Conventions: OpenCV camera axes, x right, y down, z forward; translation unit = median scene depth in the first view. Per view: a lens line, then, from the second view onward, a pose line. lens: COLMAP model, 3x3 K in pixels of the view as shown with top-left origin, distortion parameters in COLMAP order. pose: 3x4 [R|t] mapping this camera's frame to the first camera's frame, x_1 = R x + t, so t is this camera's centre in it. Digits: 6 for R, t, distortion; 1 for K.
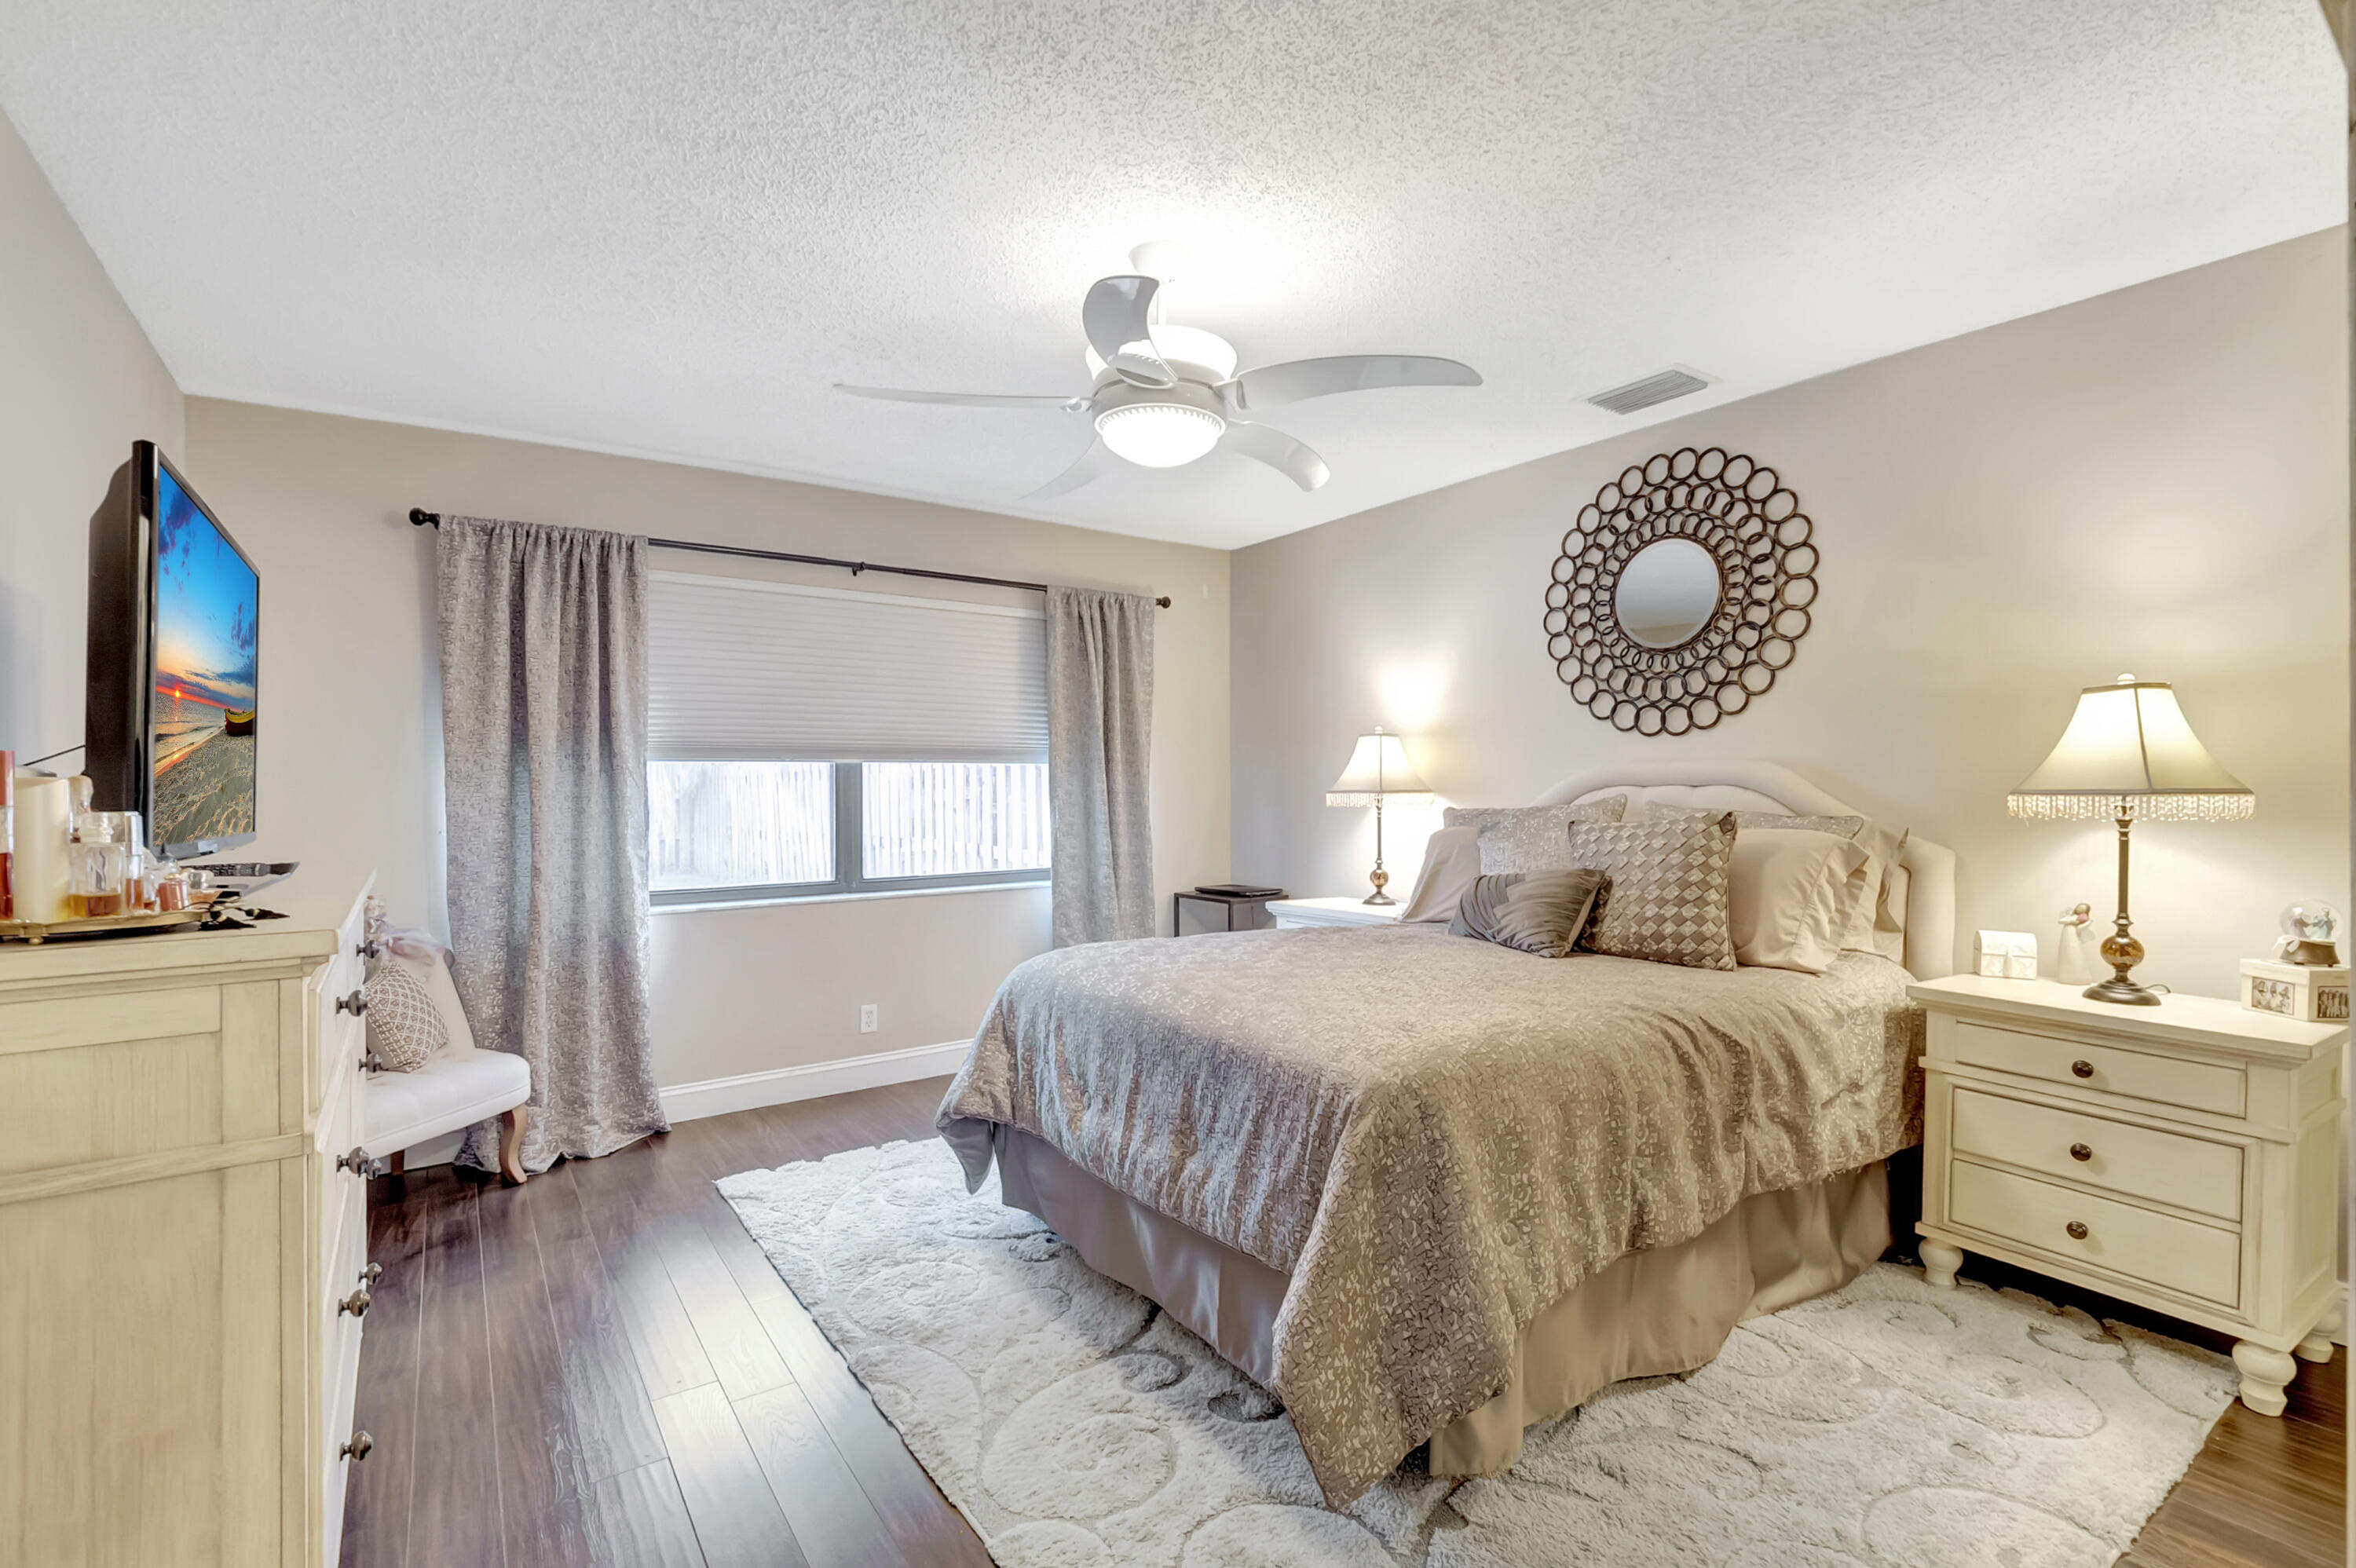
lens RADIAL K [[1054.4, 0, 1176.5], [0, 1054.4, 806.5], [0, 0, 1]] dist [0.000360, -0.013398]
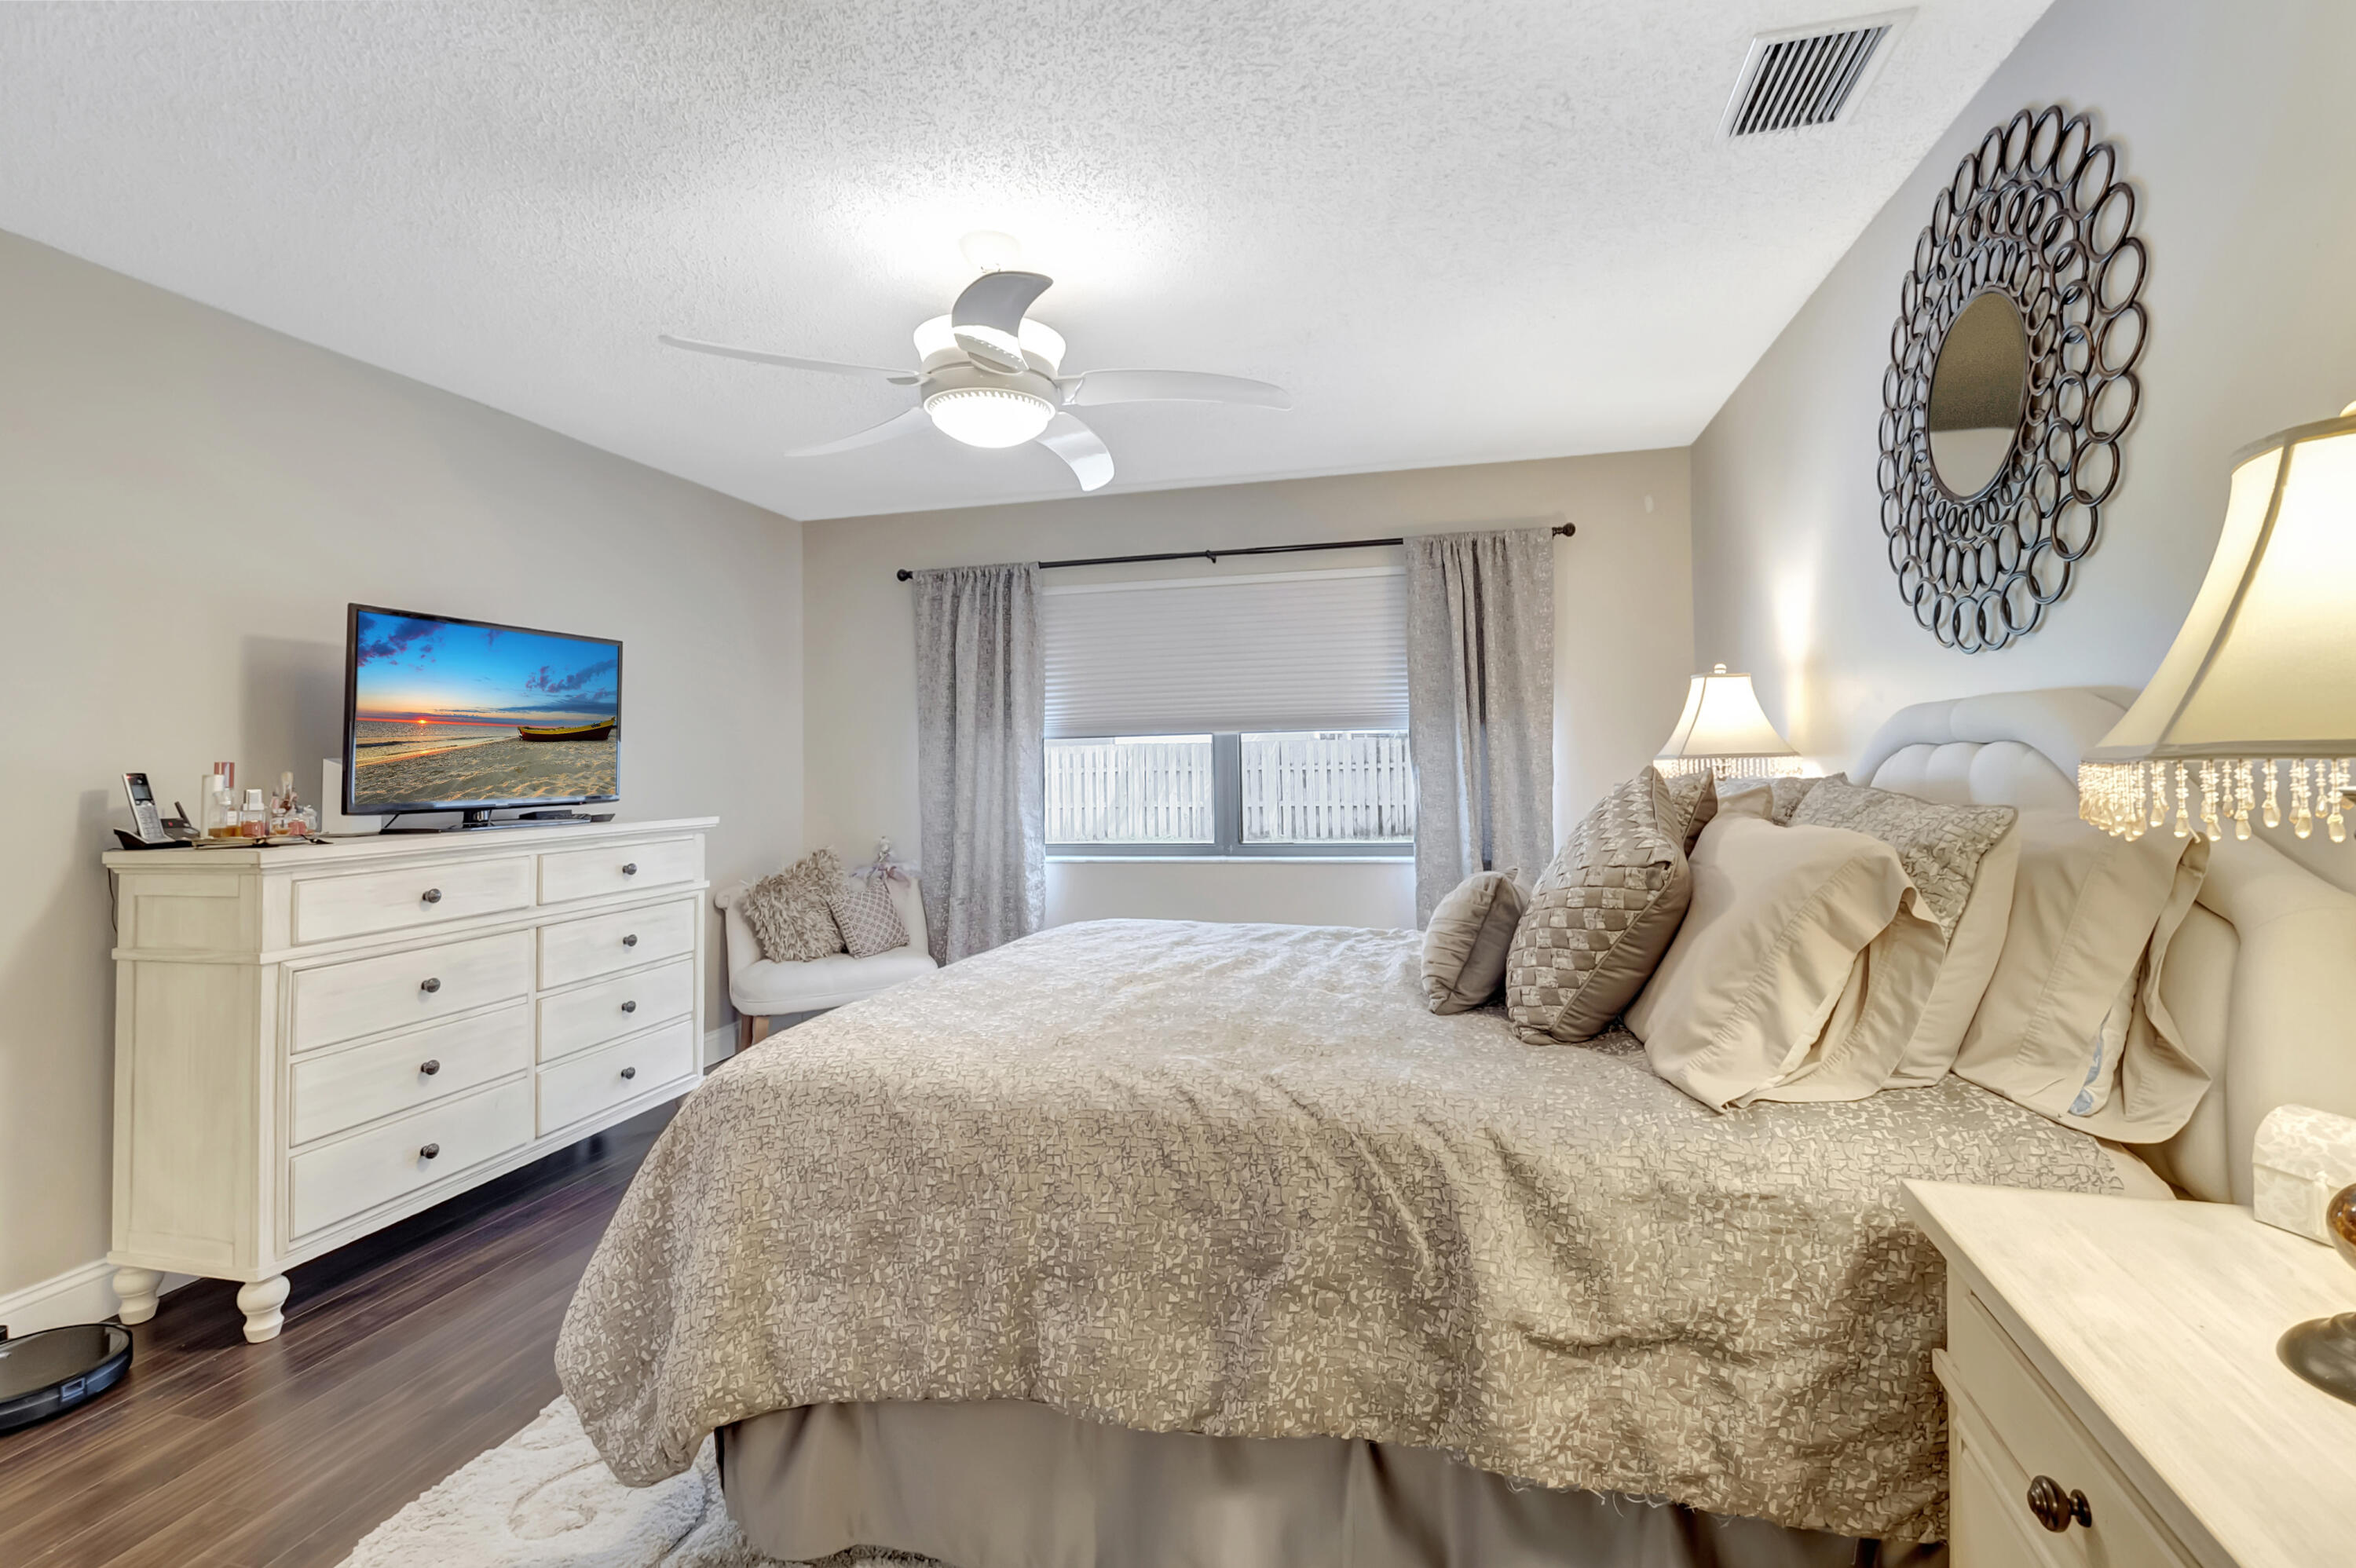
lens RADIAL K [[1054.4, 0, 1179.0], [0, 1054.4, 774.4], [0, 0, 1]] dist [0.000360, -0.013398]
pose [[0.646427, 0.005062, -0.762959, 0.491412], [0.001009, 0.999971, 0.007490, -0.009172], [0.762976, -0.005612, 0.646403, 0.268254]]
